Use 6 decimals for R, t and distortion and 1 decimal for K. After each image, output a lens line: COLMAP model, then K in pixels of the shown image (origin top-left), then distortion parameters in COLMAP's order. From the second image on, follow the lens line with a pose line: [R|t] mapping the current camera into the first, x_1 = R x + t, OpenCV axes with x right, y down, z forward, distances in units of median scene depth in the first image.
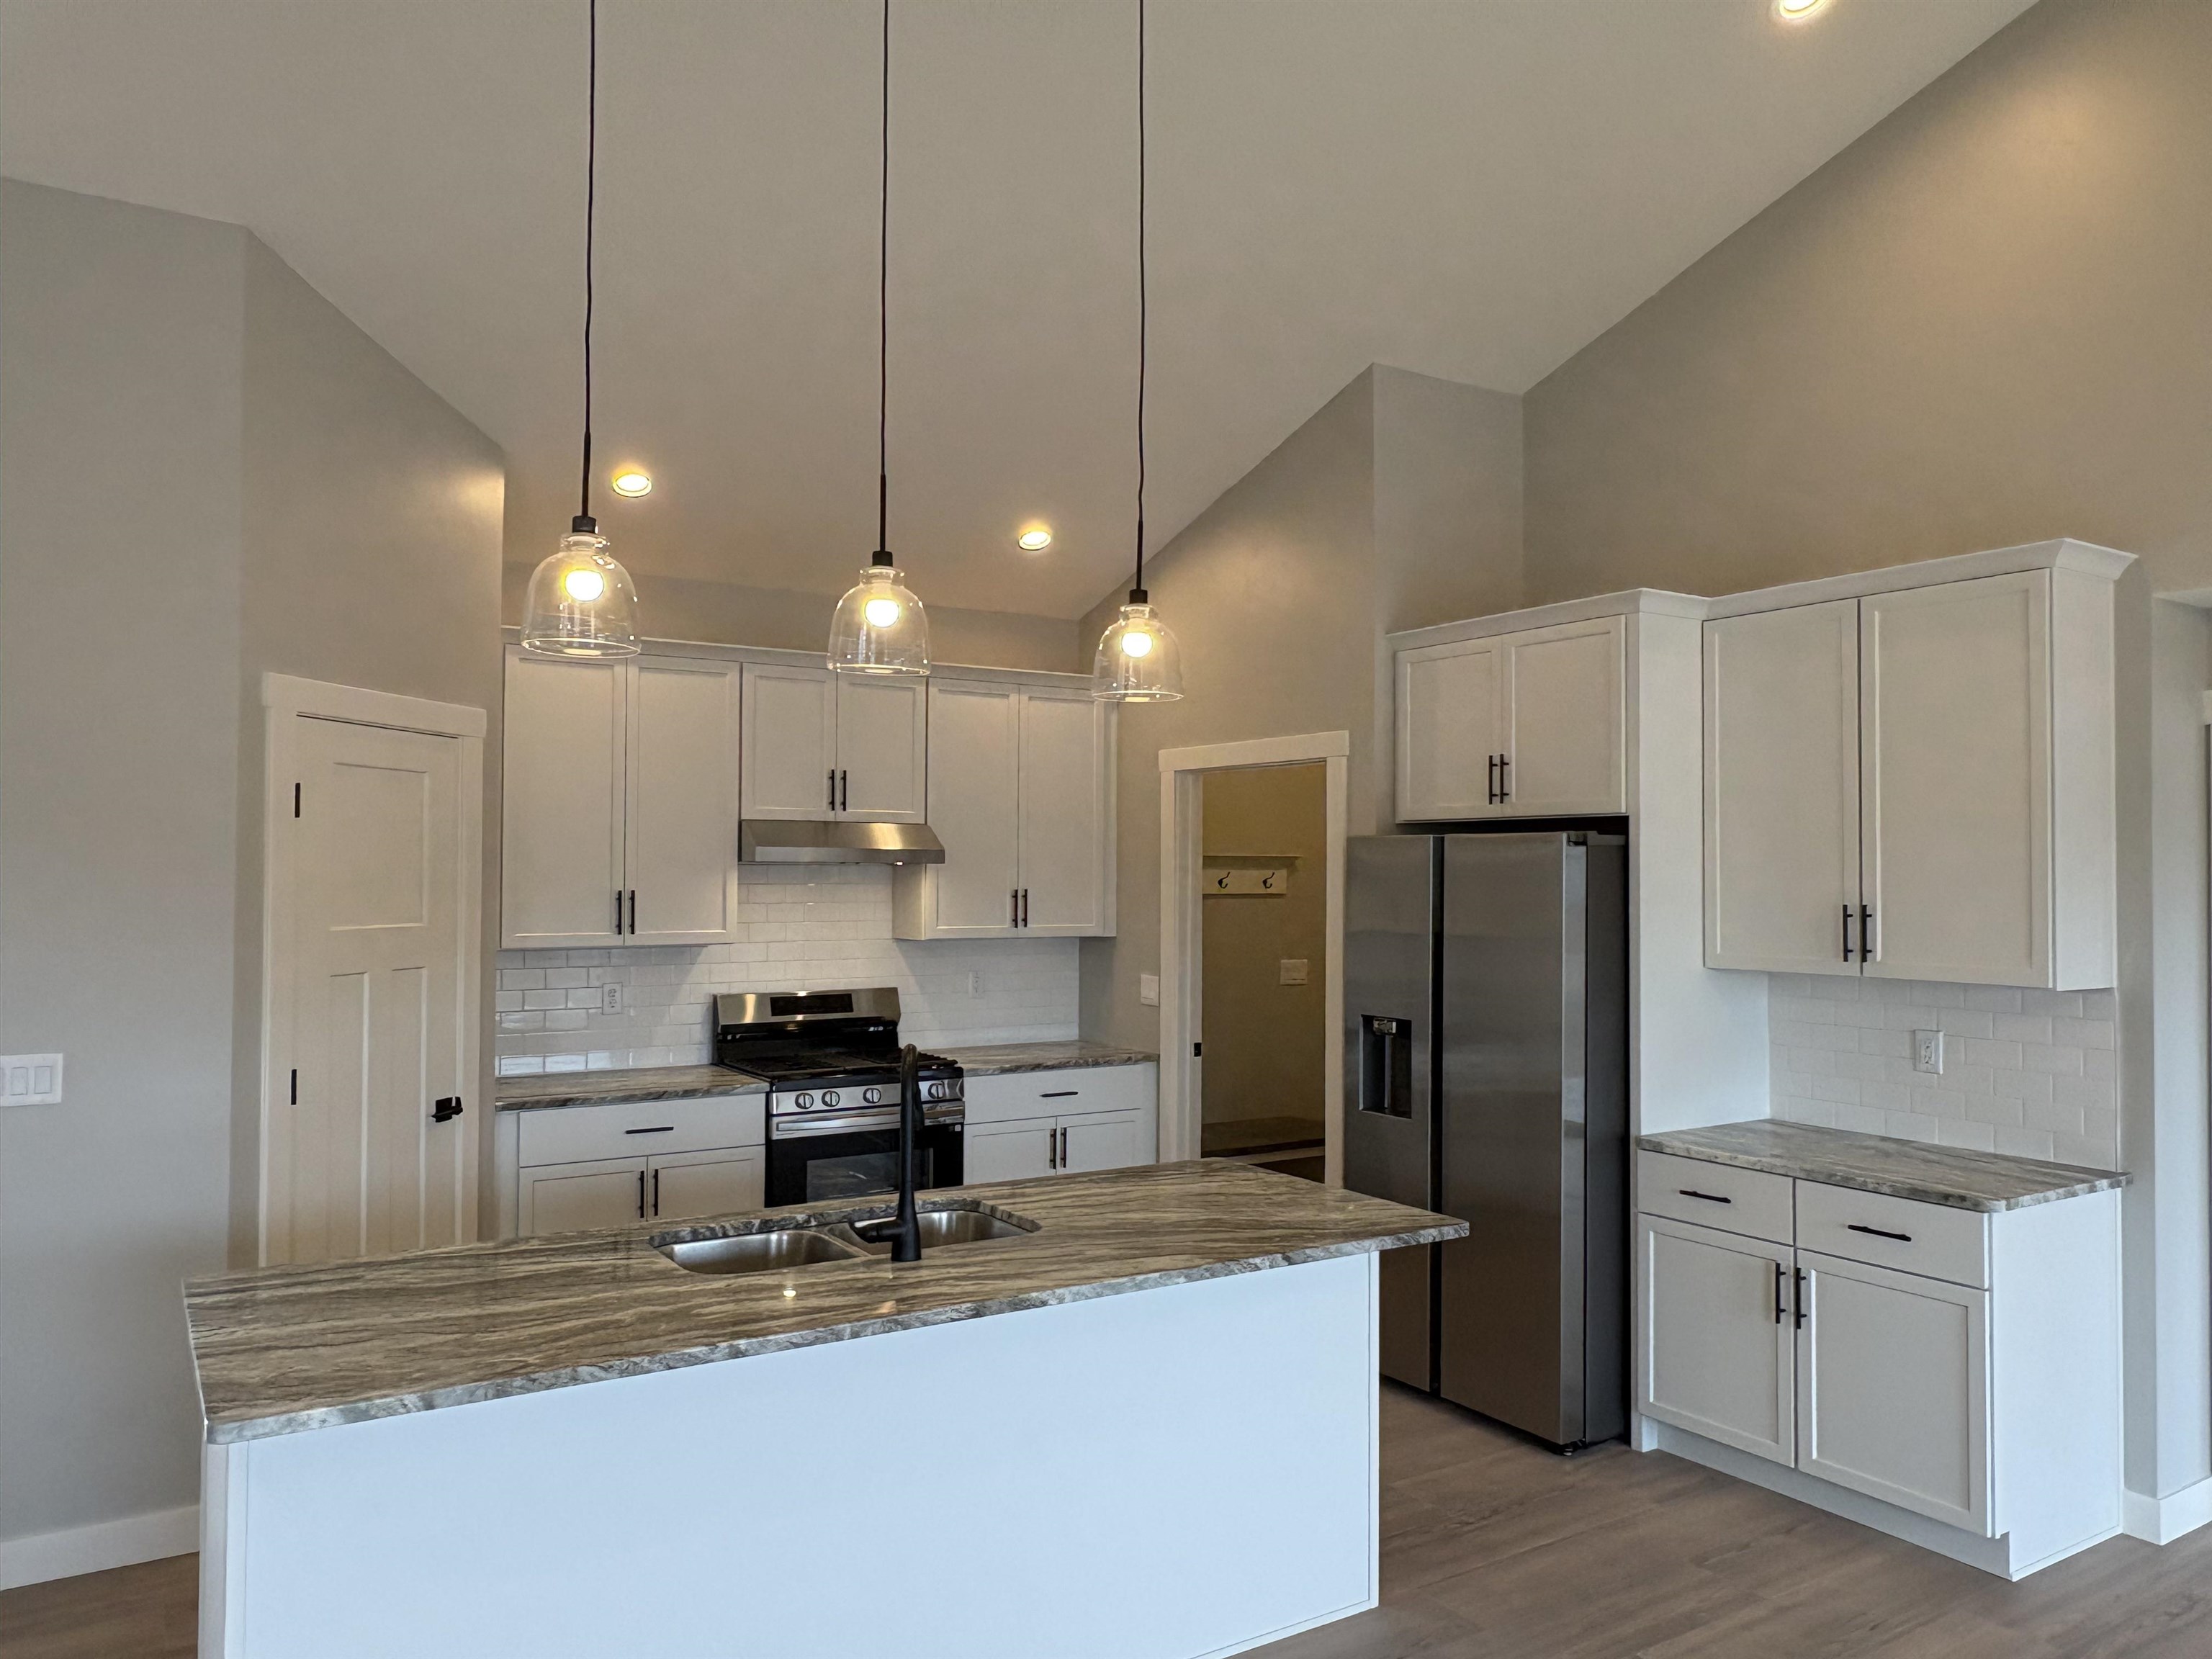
lens RADIAL K [[1552.0, 0, 1100.8], [0, 1552.0, 832.0], [0, 0, 1]] dist [-0.003327, 0.002472]
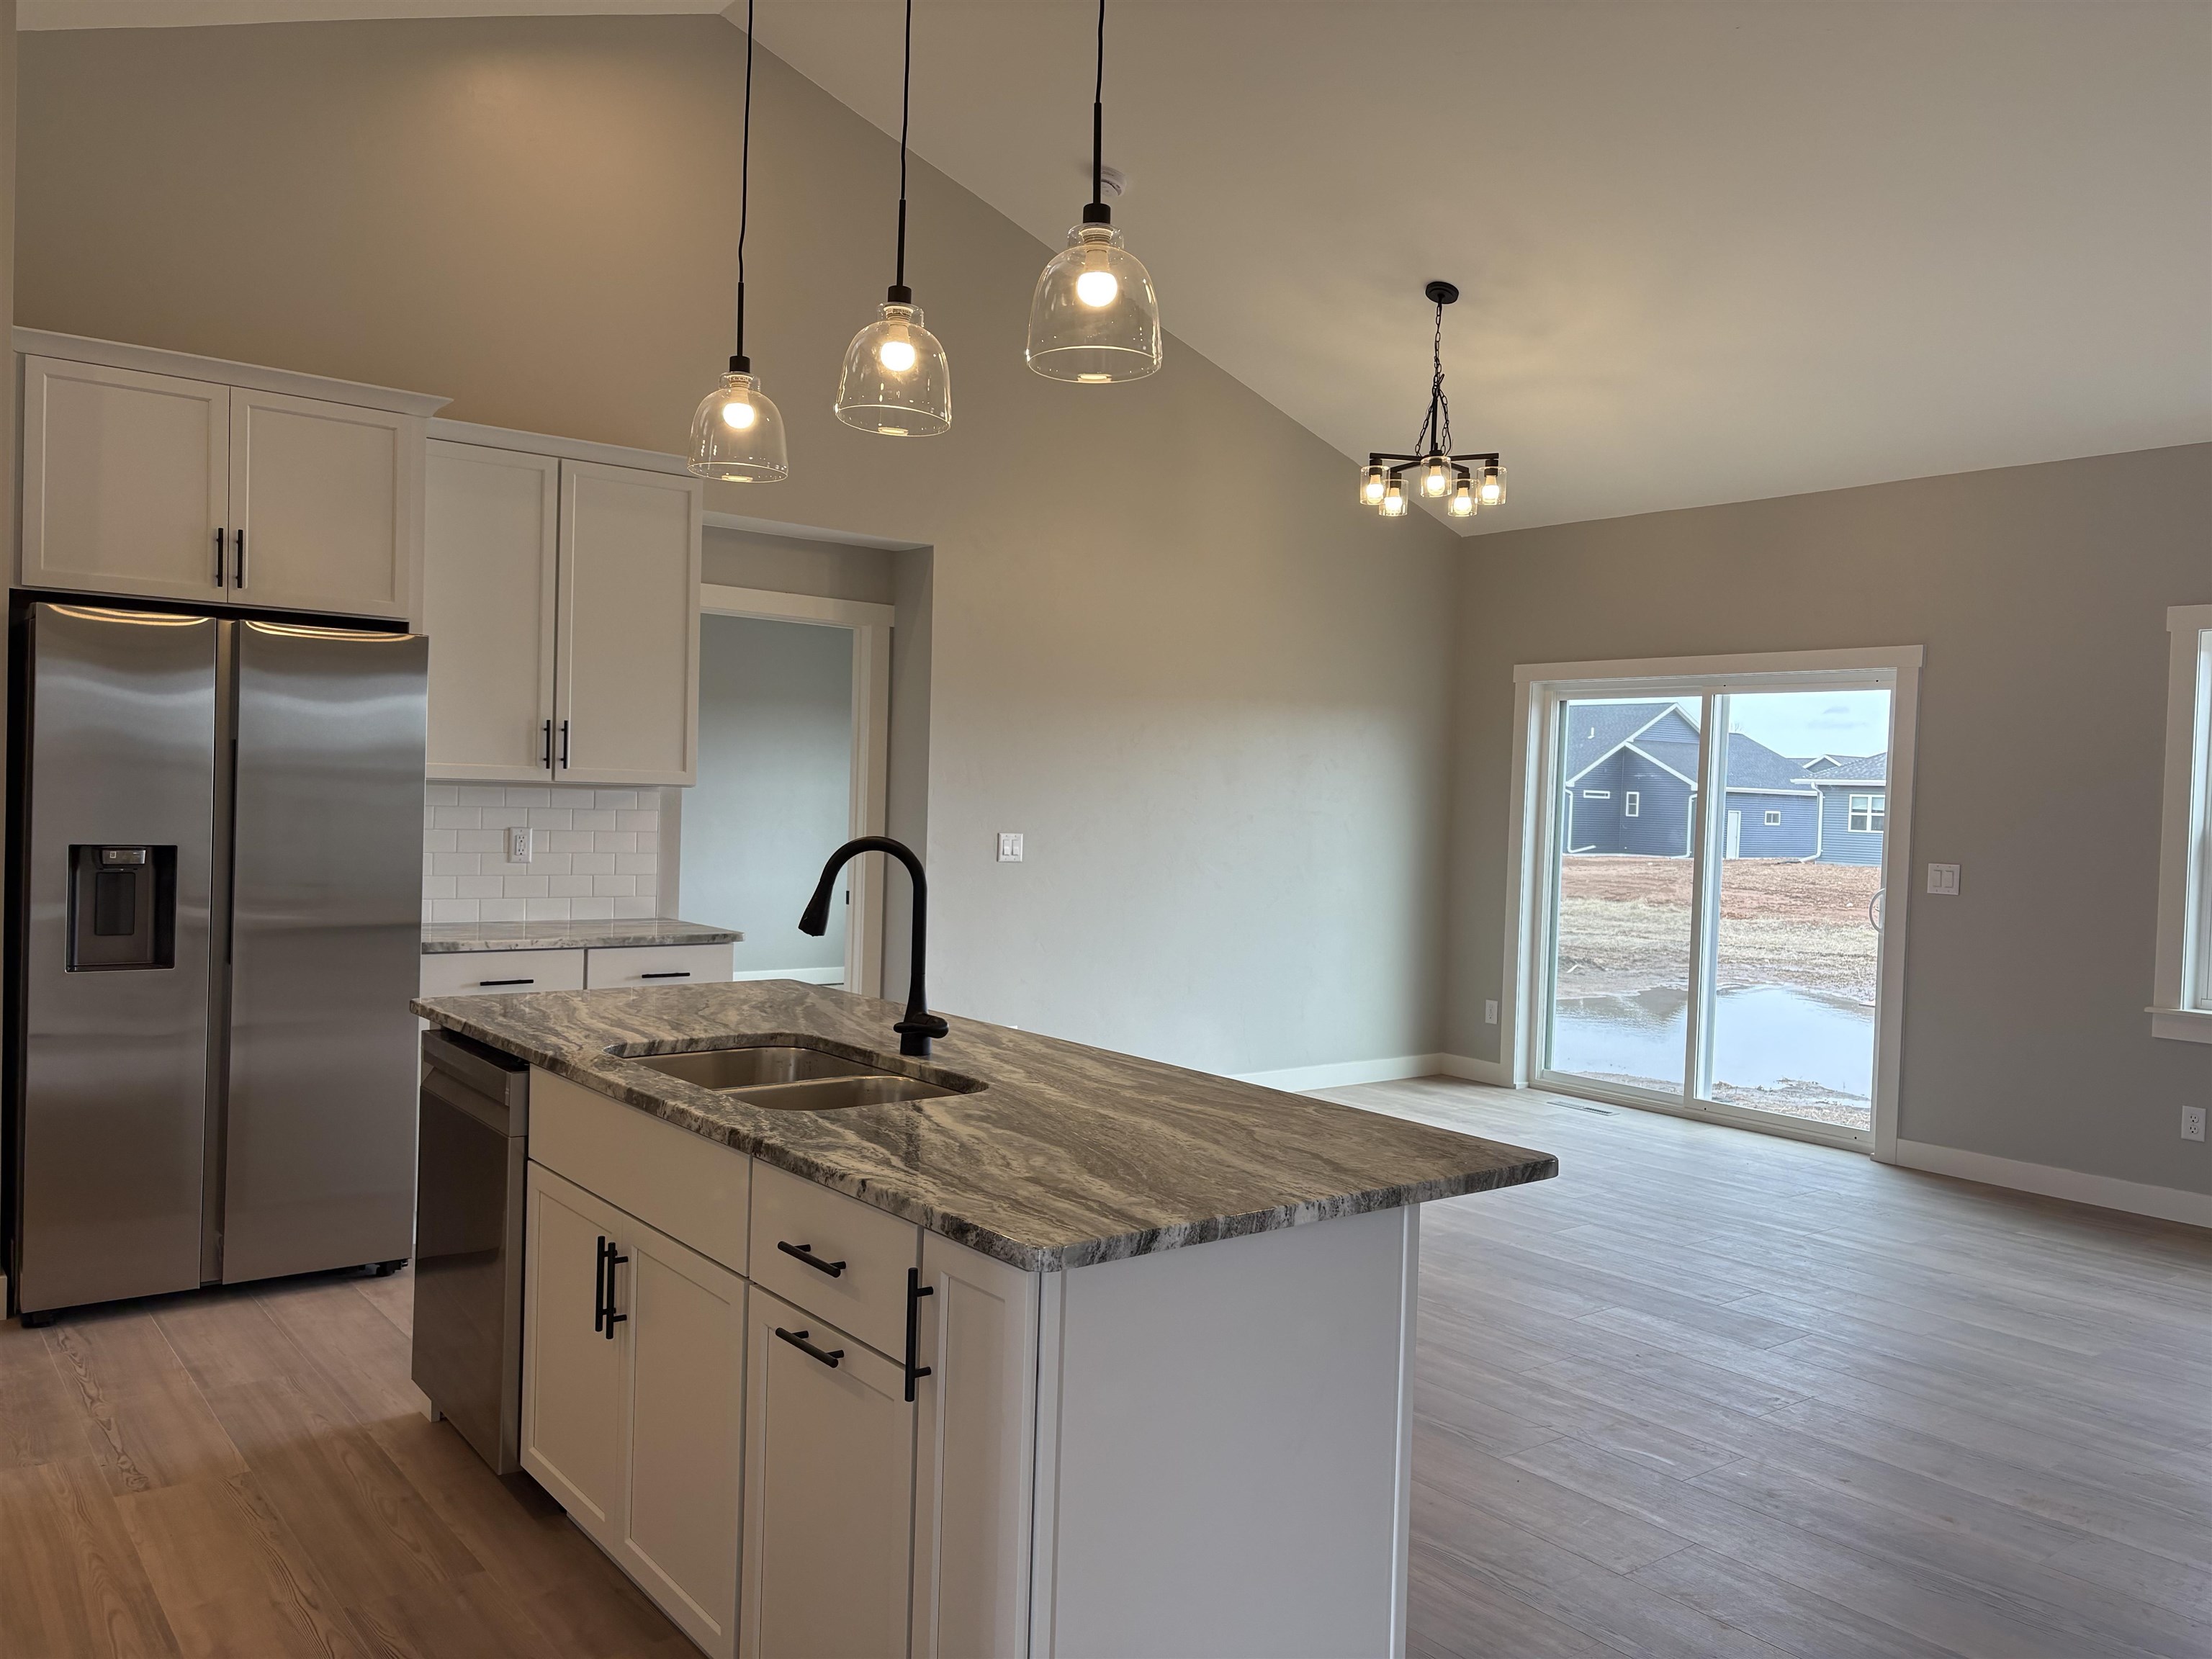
lens RADIAL K [[1659.0, 0, 1107.9], [0, 1659.0, 830.5], [0, 0, 1]] dist [0.063835, -0.068230]
pose [[-0.094641, -0.031218, 0.995022, -0.734164], [-0.057657, 0.998002, 0.025827, 0.065481], [-0.993840, -0.054926, -0.096252, 0.626944]]
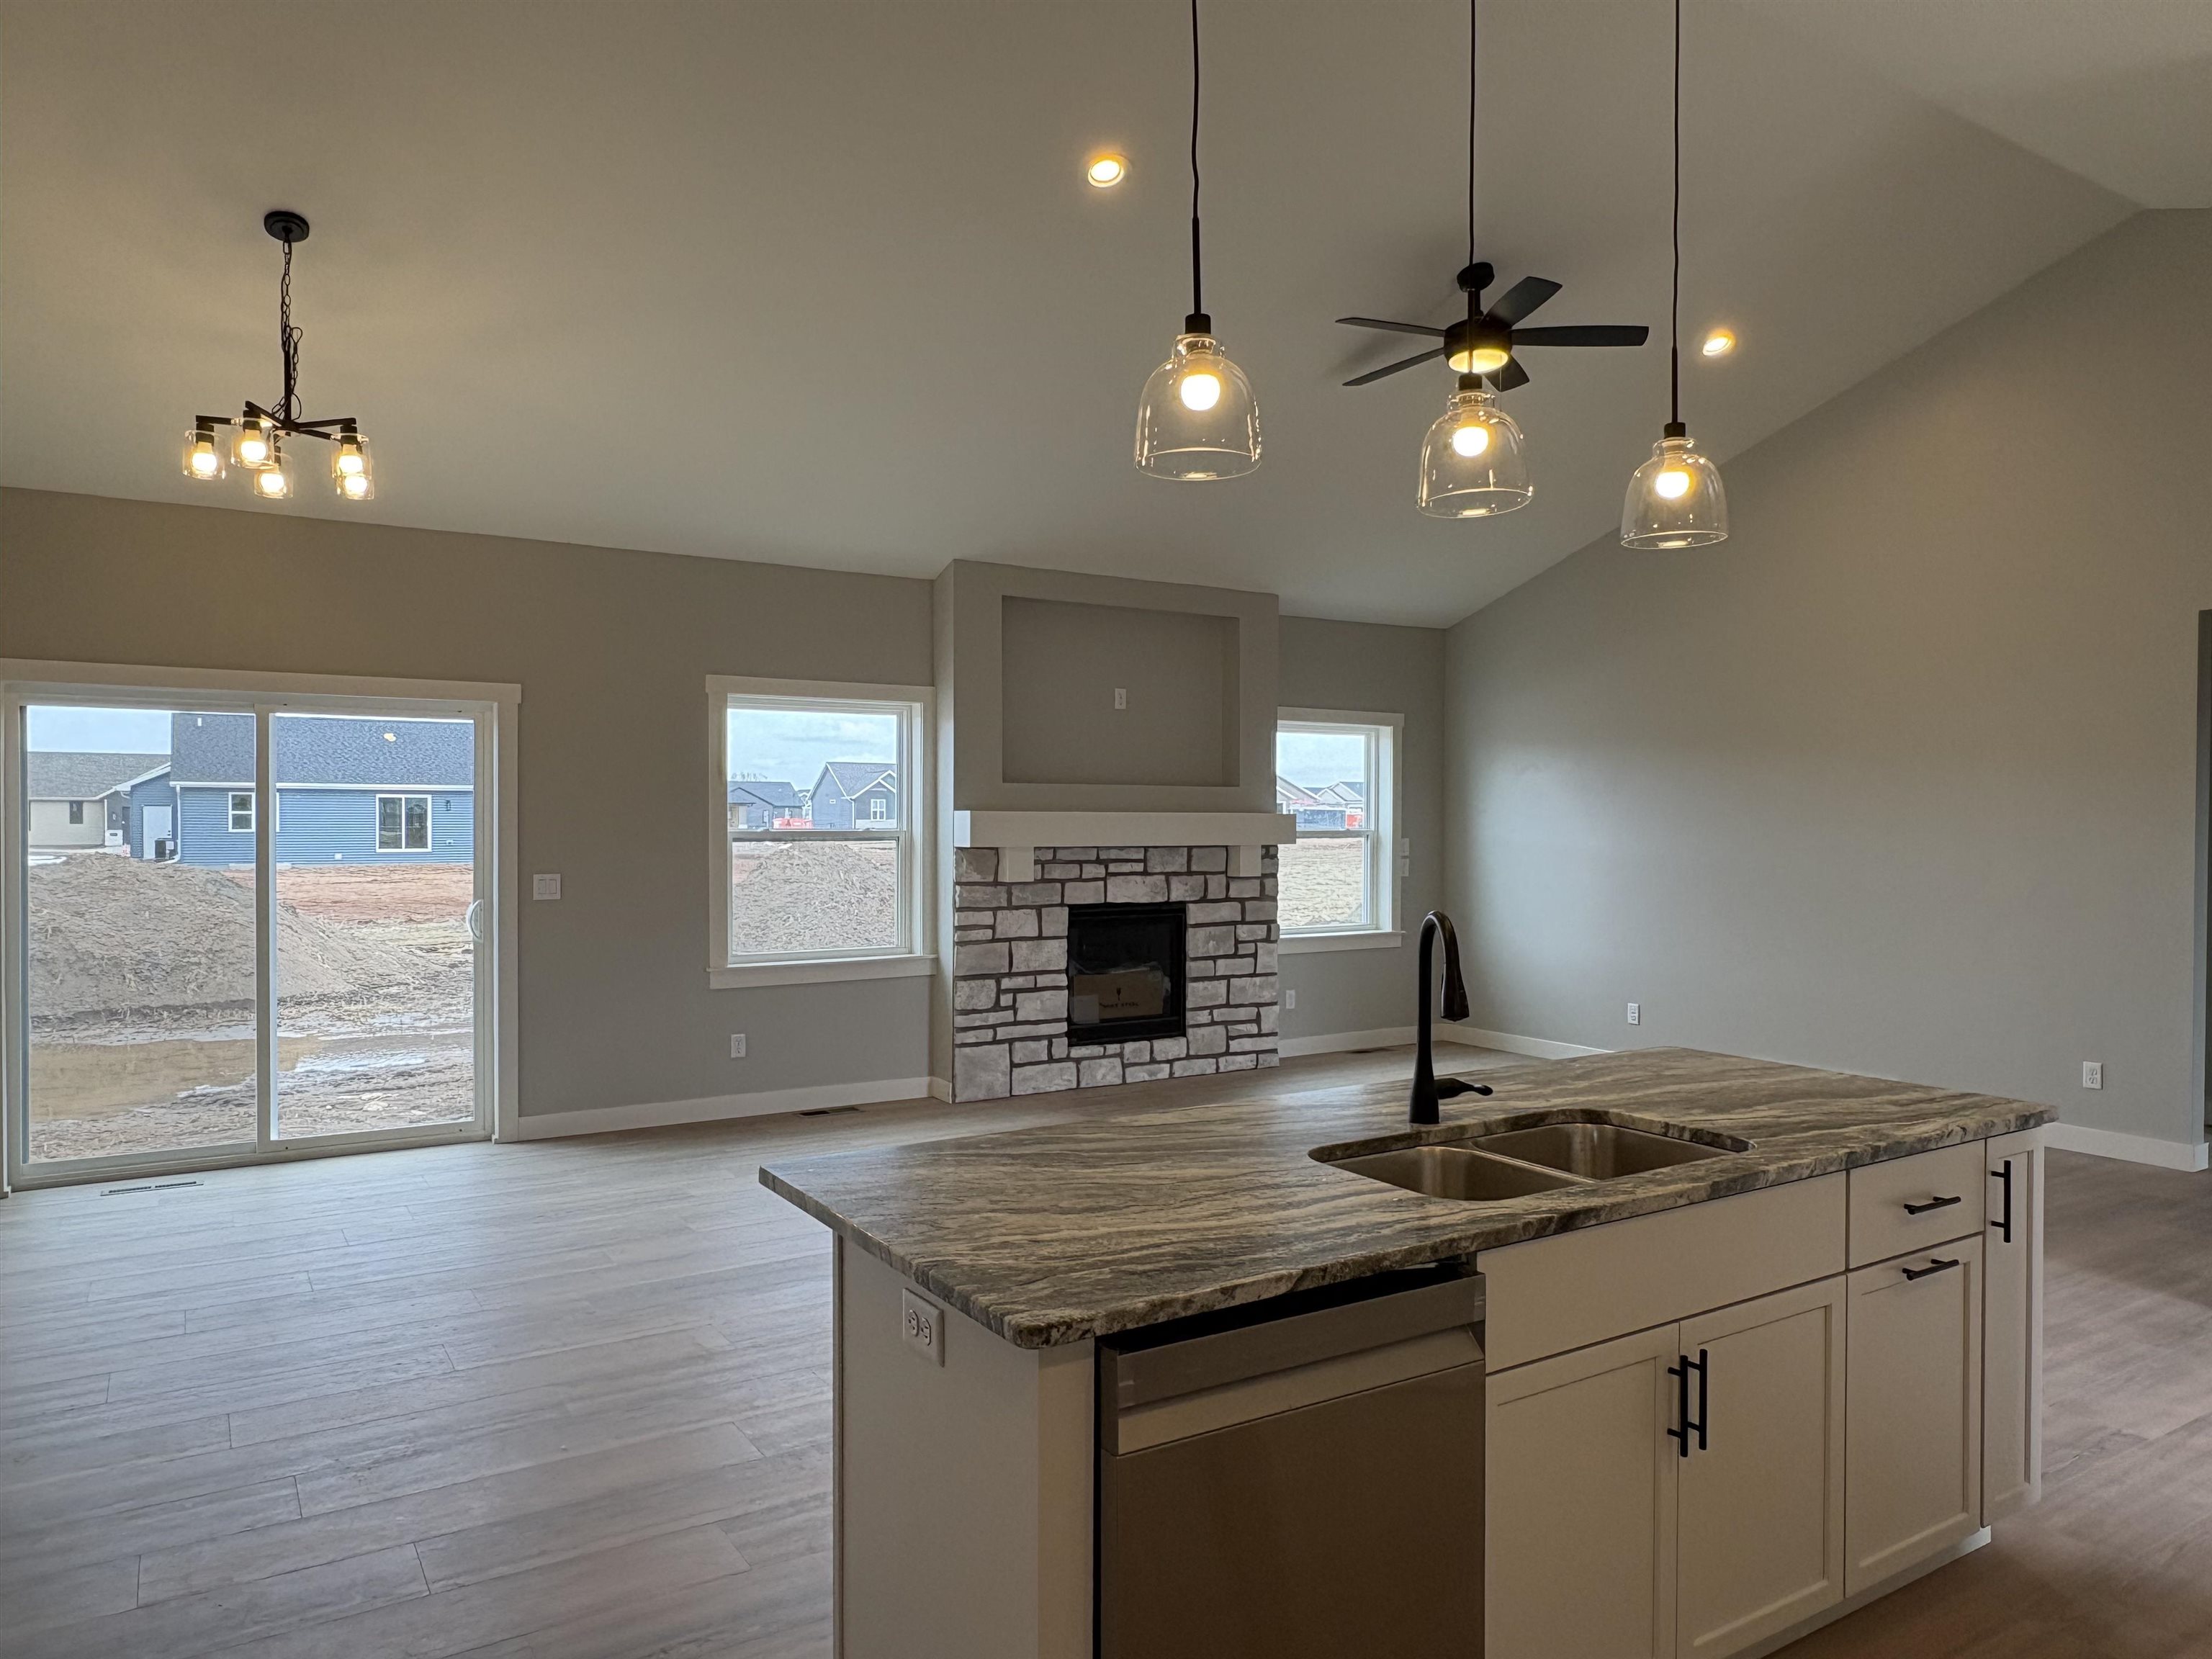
lens RADIAL K [[1458.1, 0, 1103.3], [0, 1458.1, 839.7], [0, 0, 1]] dist [-0.001247, -0.000553]
pose [[-0.999961, -0.005772, 0.006747, 0.045035], [-0.005852, 0.999912, -0.011879, 0.069552], [-0.006678, -0.011918, -0.999907, 1.219119]]
